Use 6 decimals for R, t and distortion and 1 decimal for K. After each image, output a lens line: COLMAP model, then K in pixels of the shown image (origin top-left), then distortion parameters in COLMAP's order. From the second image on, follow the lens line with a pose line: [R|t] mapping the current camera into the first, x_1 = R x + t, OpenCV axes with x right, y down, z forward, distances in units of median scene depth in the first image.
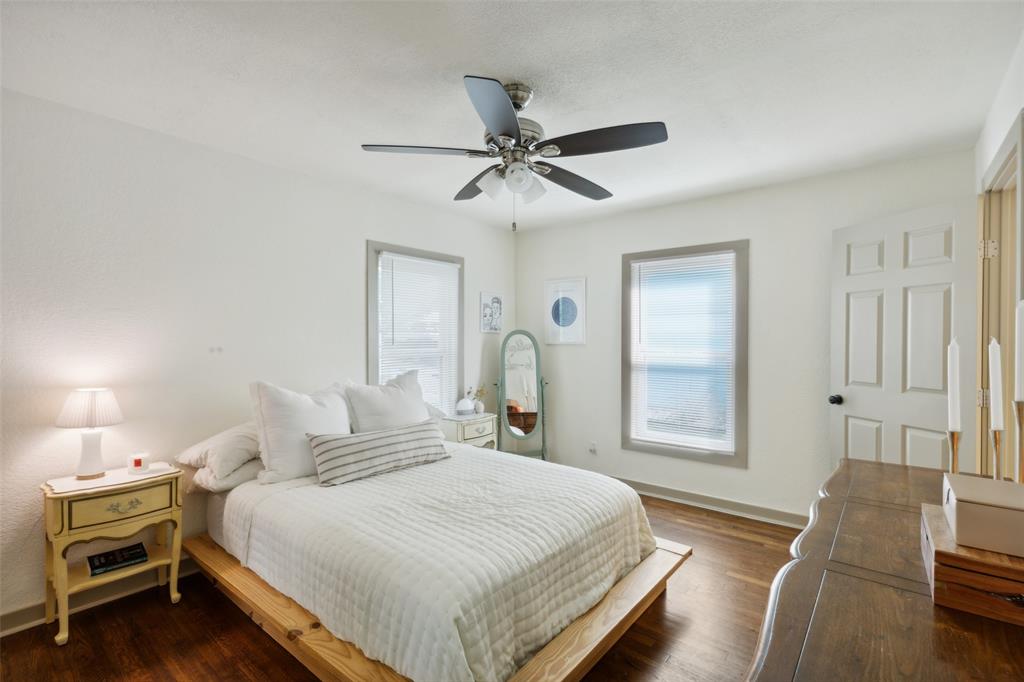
lens RADIAL K [[458.8, 0, 512.0], [0, 458.8, 341.0], [0, 0, 1]] dist [-0.037898, -0.000129]
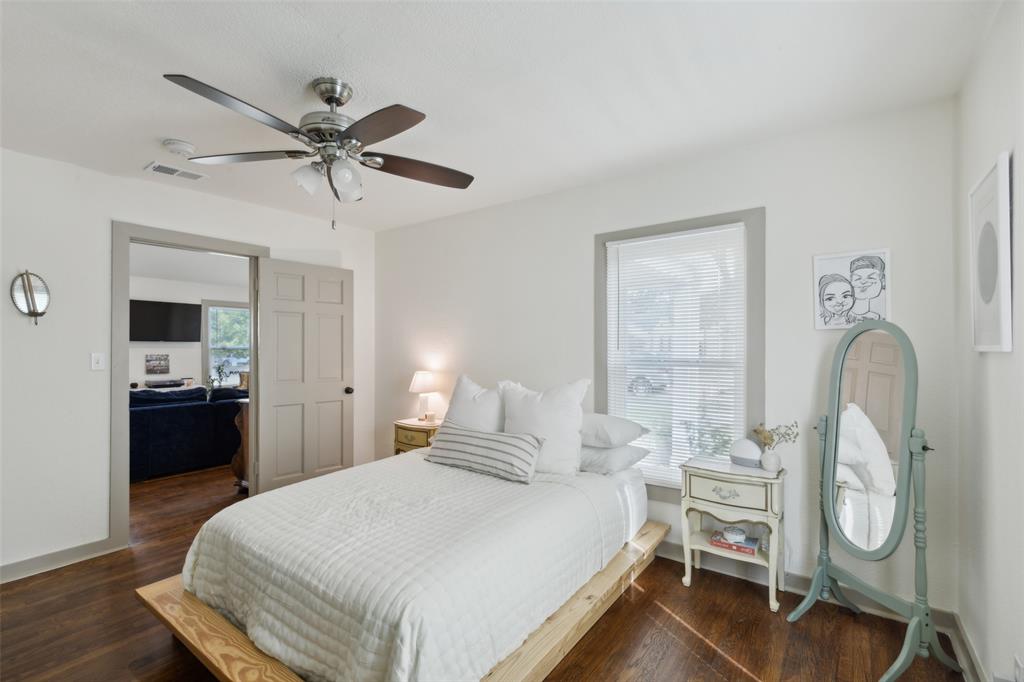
lens RADIAL K [[461.5, 0, 506.7], [0, 461.5, 342.5], [0, 0, 1]] dist [0.008595, -0.000093]
pose [[0.031522, -0.013233, -0.999415, 0.566210], [-0.004521, 0.999900, -0.013382, 0.006711], [0.999493, 0.004940, 0.031459, 0.752504]]
